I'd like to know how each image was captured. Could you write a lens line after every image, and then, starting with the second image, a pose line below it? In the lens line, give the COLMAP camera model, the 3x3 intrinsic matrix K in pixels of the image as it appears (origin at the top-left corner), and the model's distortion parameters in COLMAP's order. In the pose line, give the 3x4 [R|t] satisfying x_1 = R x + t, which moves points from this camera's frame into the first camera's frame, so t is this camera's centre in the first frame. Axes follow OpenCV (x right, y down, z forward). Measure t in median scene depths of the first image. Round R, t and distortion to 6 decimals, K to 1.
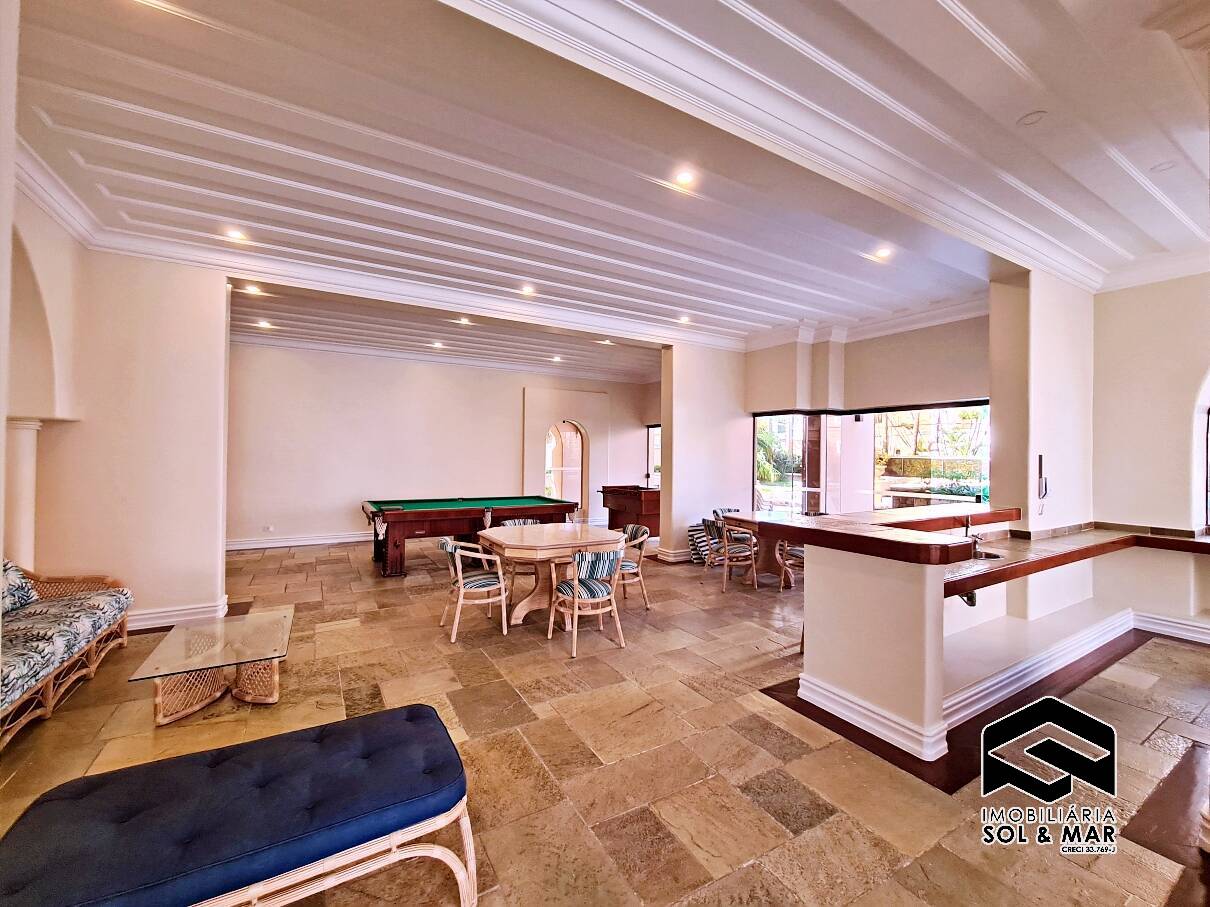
lens RADIAL K [[494.6, 0, 609.7], [0, 494.6, 450.2], [0, 0, 1]] dist [-0.003264, -0.000629]
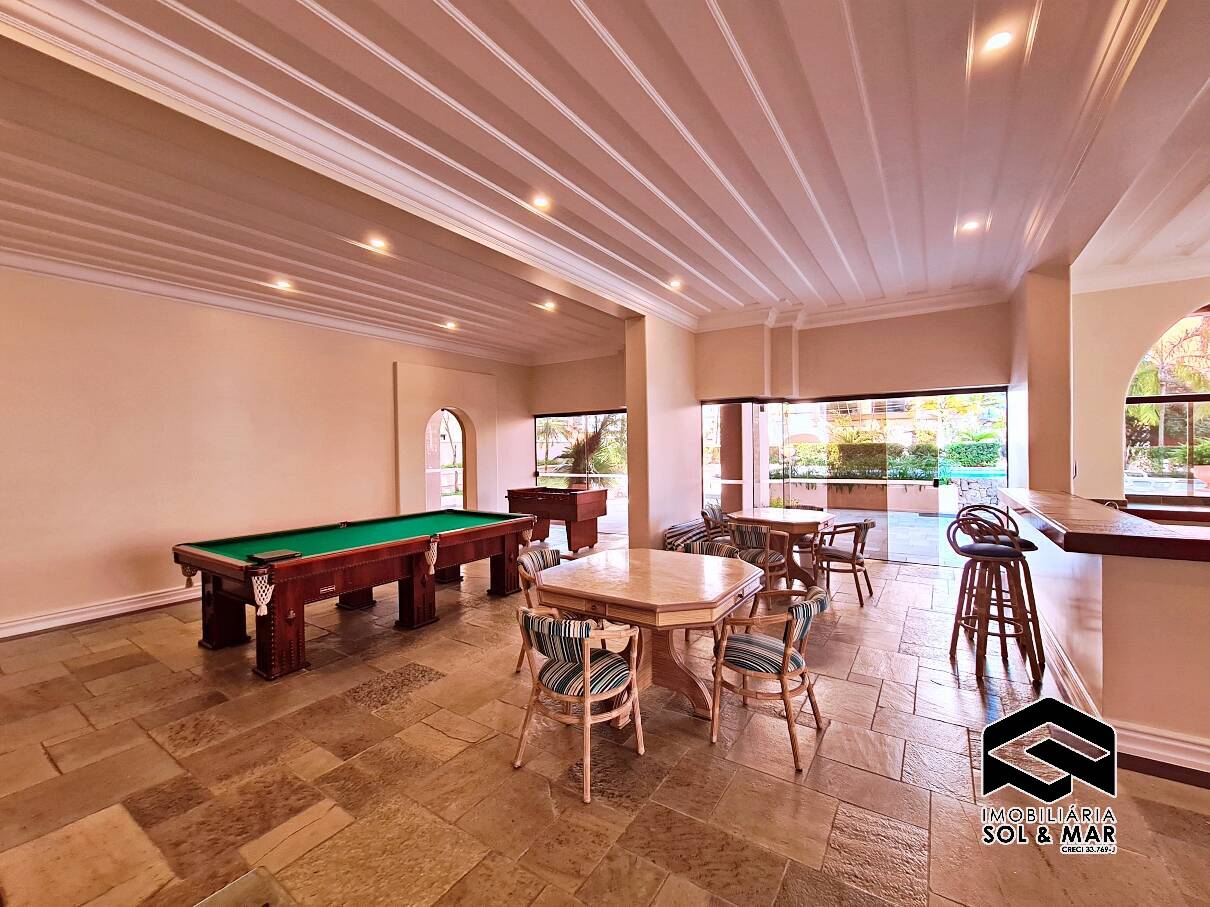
lens RADIAL K [[494.6, 0, 609.7], [0, 494.6, 450.2], [0, 0, 1]] dist [-0.003264, -0.000629]
pose [[0.896868, -0.025704, 0.441552, -0.303465], [0.019494, 0.999637, 0.018595, -0.004591], [-0.441869, -0.008070, 0.897043, 0.289316]]
